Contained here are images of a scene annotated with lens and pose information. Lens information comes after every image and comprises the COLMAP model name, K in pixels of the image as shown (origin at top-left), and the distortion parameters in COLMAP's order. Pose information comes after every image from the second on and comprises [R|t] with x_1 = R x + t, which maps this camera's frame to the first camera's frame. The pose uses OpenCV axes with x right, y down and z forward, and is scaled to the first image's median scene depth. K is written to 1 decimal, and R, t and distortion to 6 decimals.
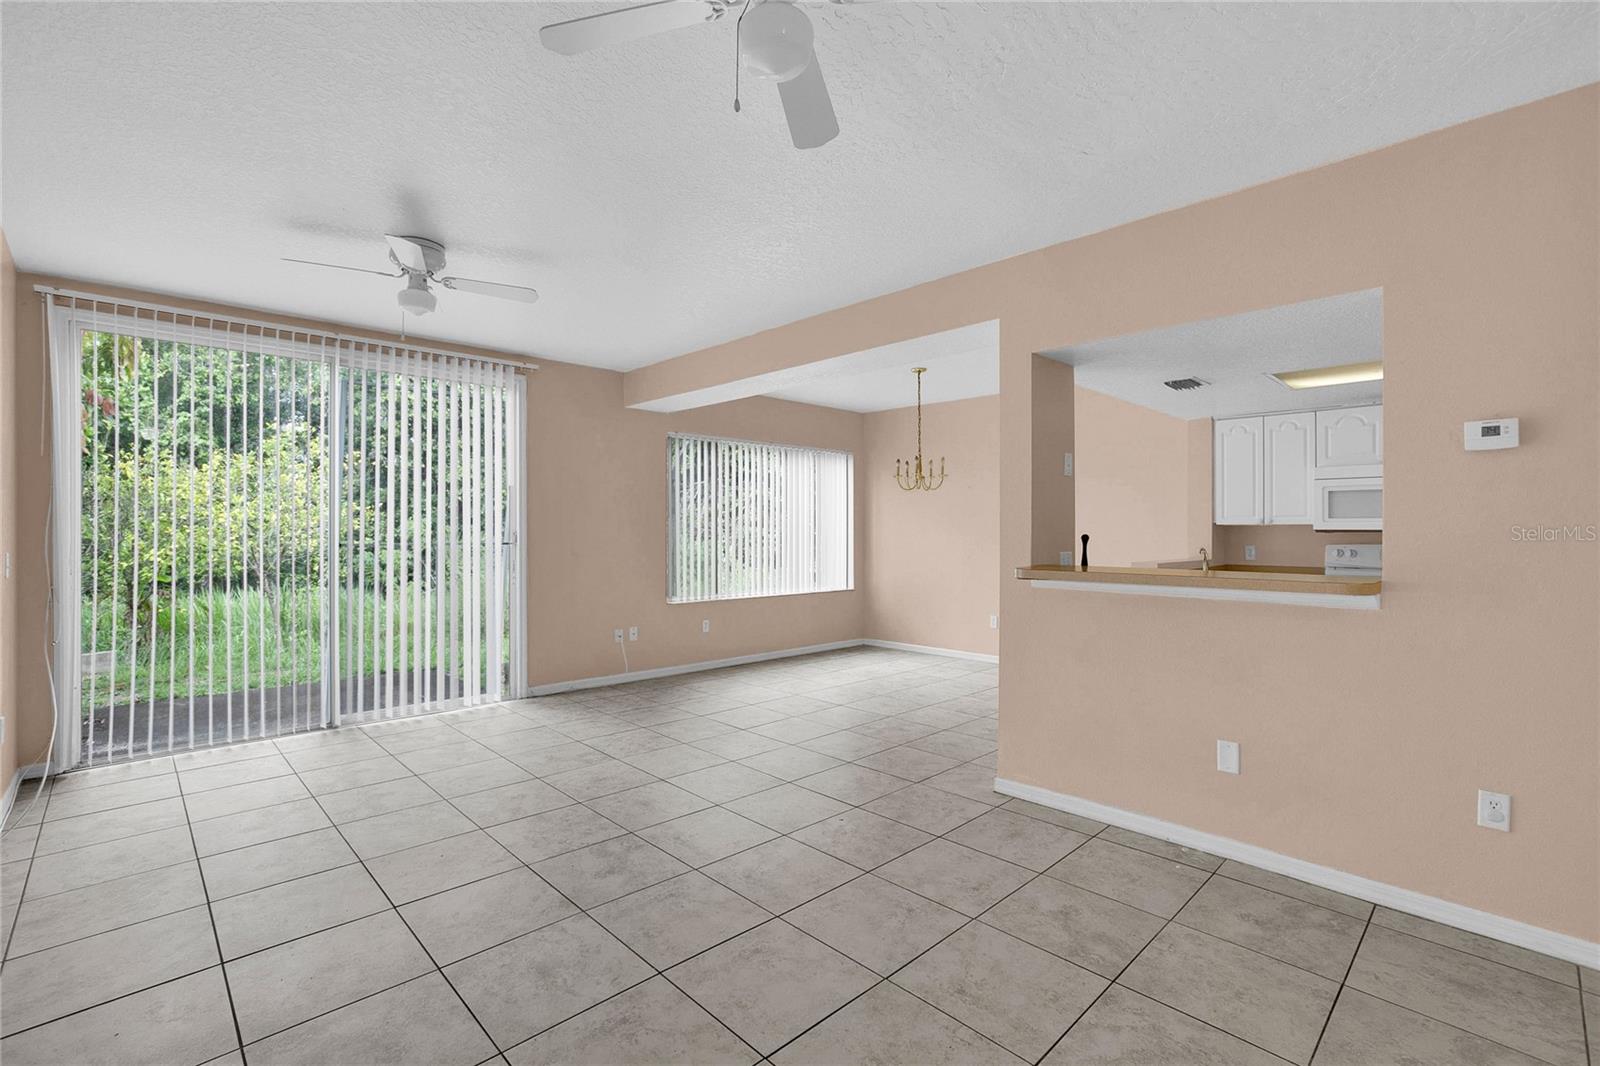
lens RADIAL K [[716.8, 0, 795.2], [0, 716.8, 529.9], [0, 0, 1]] dist [-0.024141, 0.000458]
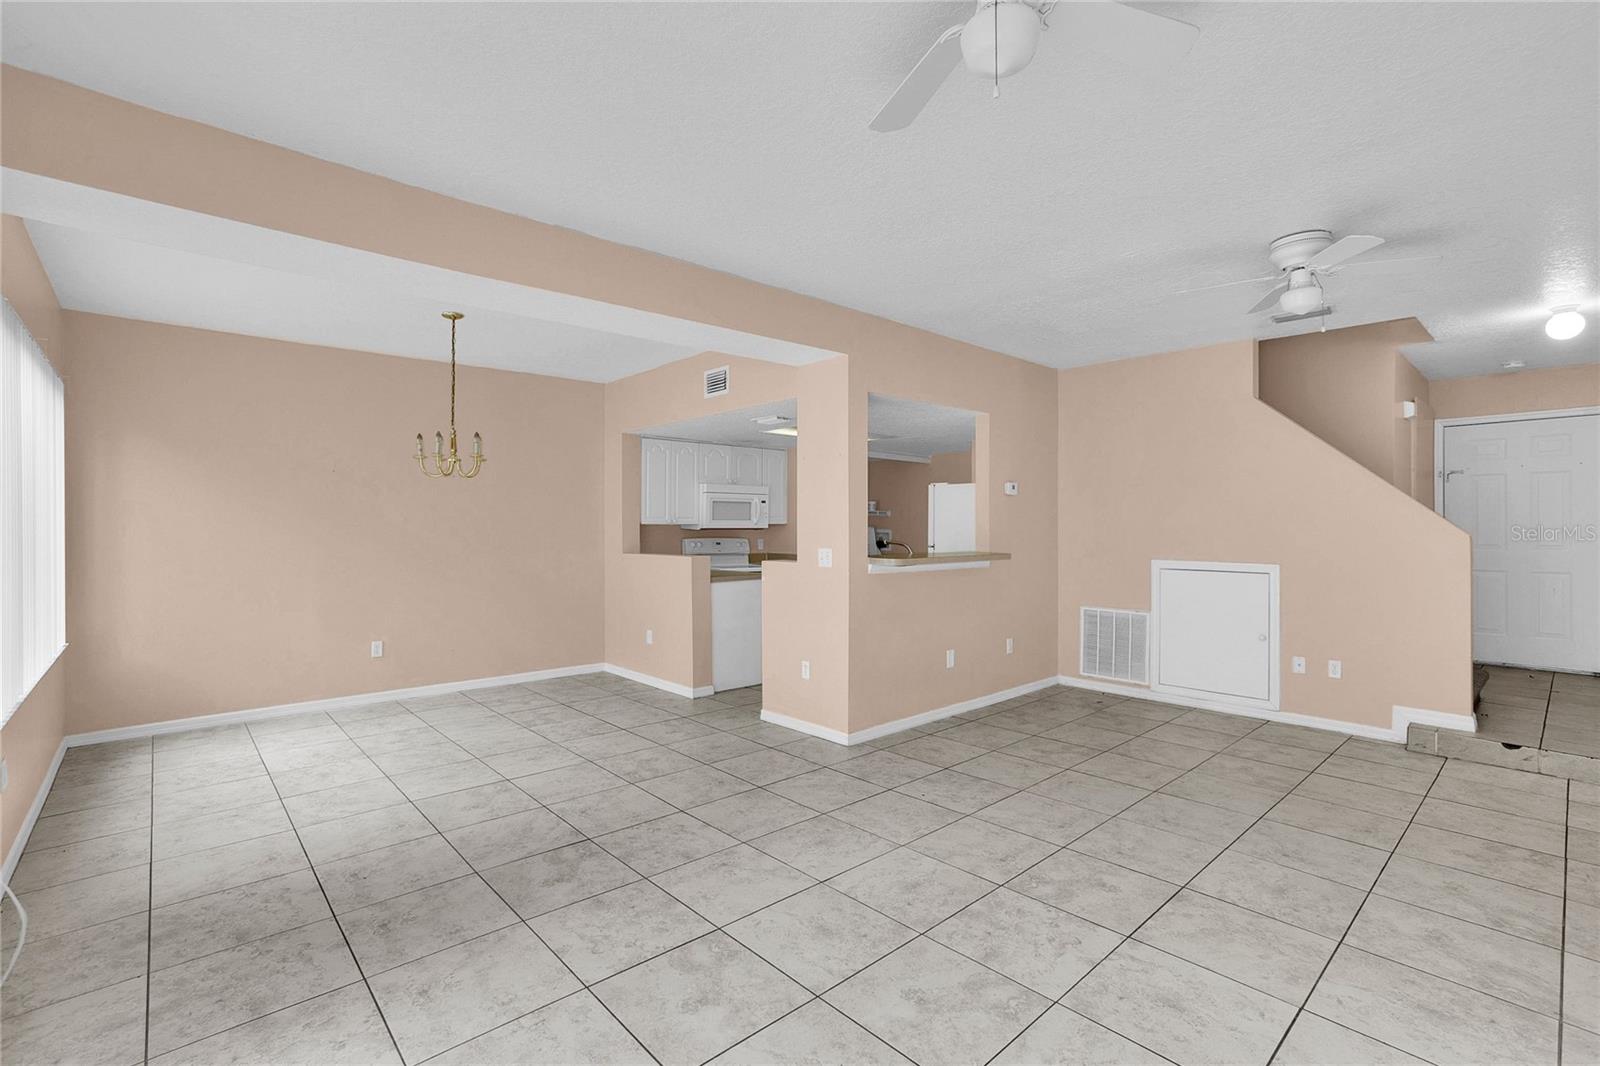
lens RADIAL K [[716.8, 0, 795.2], [0, 716.8, 529.9], [0, 0, 1]] dist [-0.024141, 0.000458]
pose [[0.039202, -0.003903, 0.999224, -1.030521], [0.001083, 0.999992, 0.003863, -0.005113], [-0.999231, 0.000931, 0.039206, 1.148617]]
